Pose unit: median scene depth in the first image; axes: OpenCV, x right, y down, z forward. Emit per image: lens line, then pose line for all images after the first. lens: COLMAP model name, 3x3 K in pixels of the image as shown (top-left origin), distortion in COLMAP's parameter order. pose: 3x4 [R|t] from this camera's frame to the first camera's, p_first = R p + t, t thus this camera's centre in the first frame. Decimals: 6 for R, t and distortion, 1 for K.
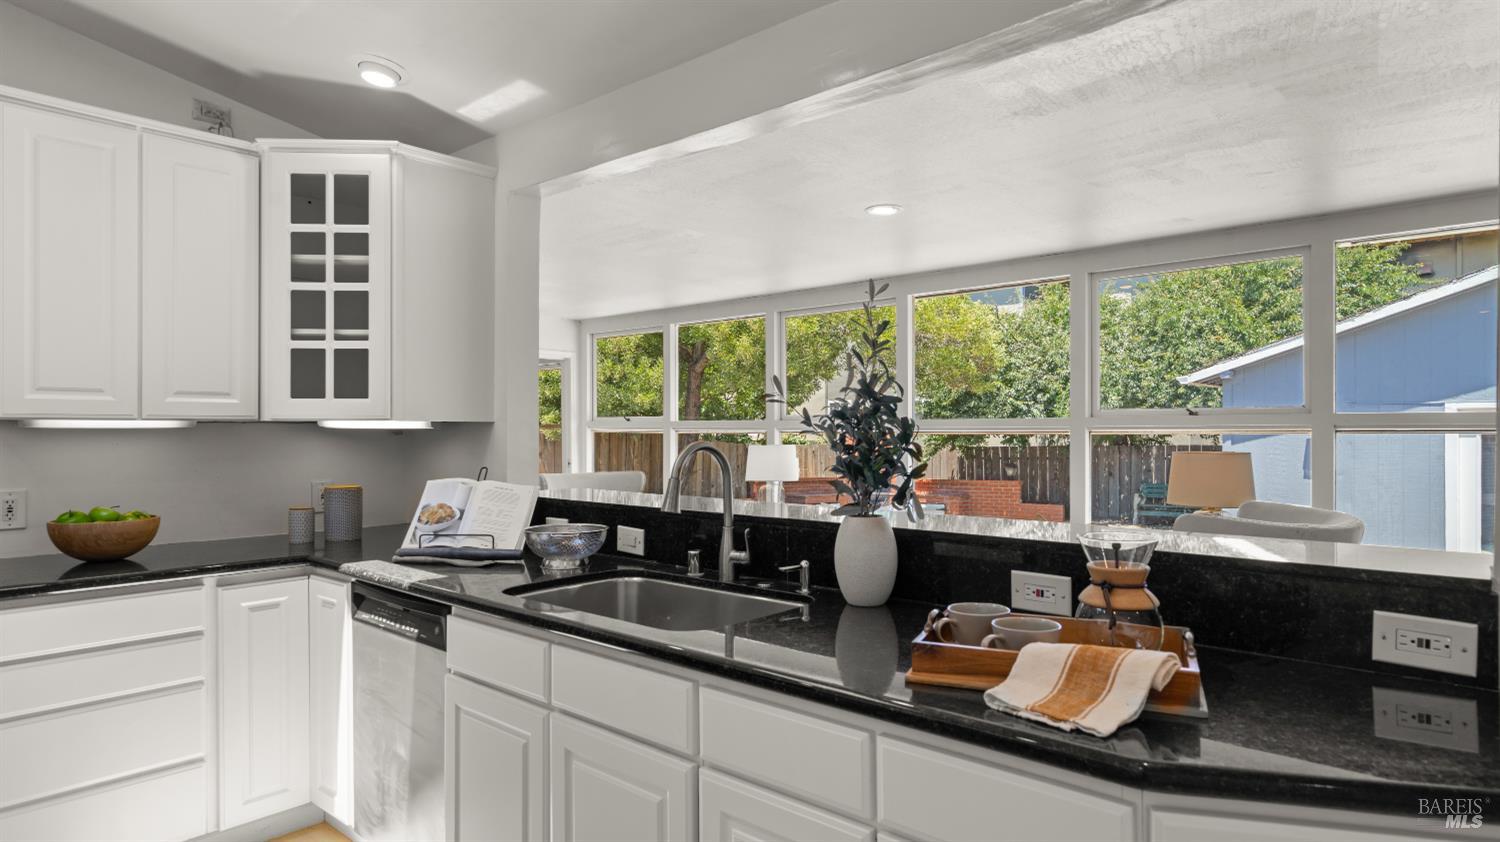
lens RADIAL K [[847.0, 0, 745.5], [0, 847.0, 428.6], [0, 0, 1]] dist [0.013442, -0.000039]
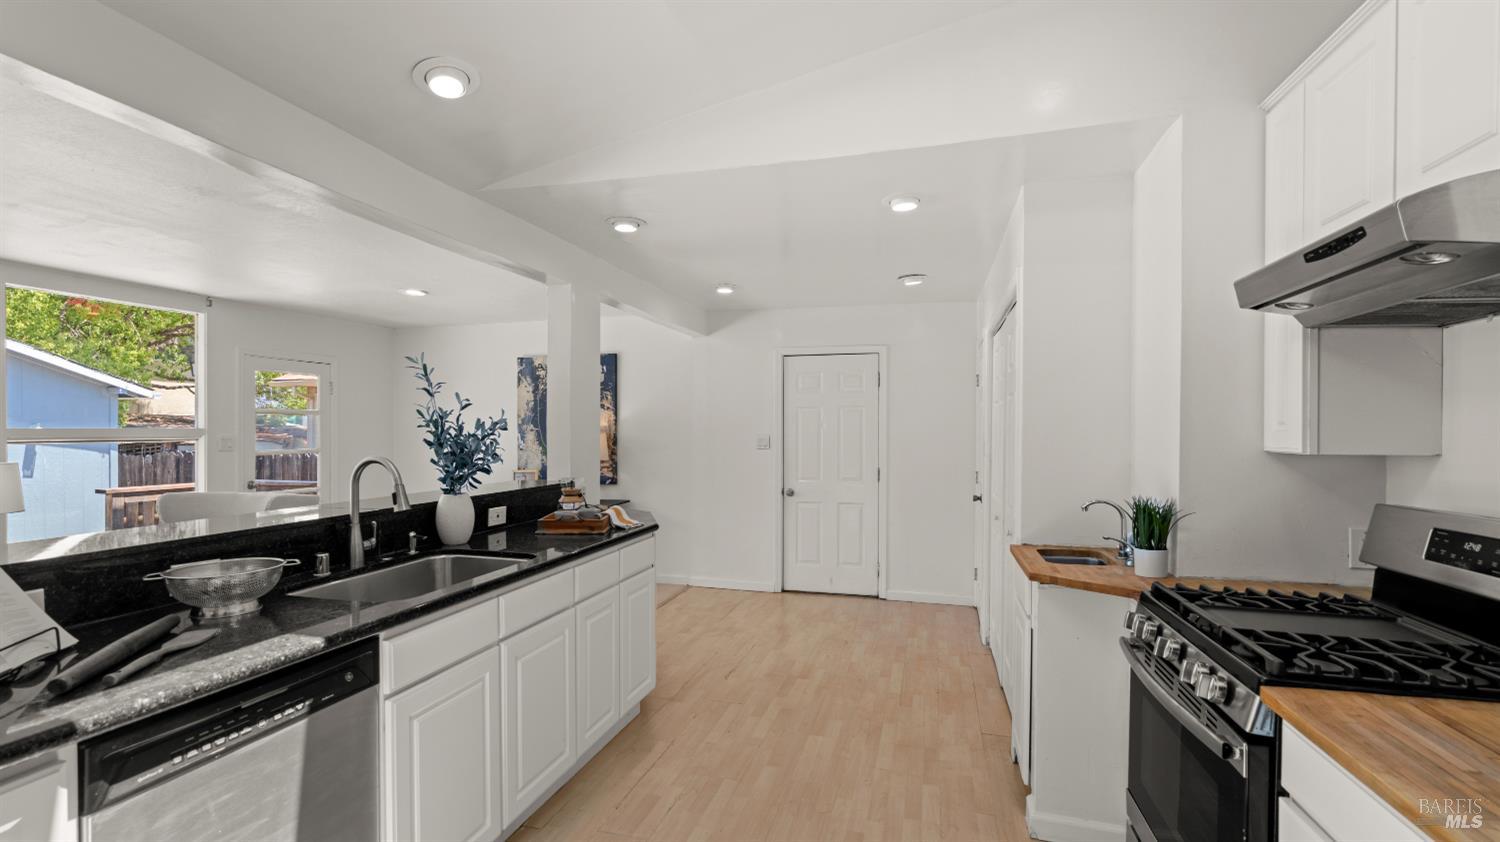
lens RADIAL K [[667.4, 0, 732.3], [0, 667.4, 437.6], [0, 0, 1]] dist [-0.000512, -0.000249]
pose [[-0.426476, -0.007911, 0.904464, -0.975906], [0.002132, 0.999950, 0.009752, -0.017047], [-0.904496, 0.006087, -0.426438, 0.777674]]
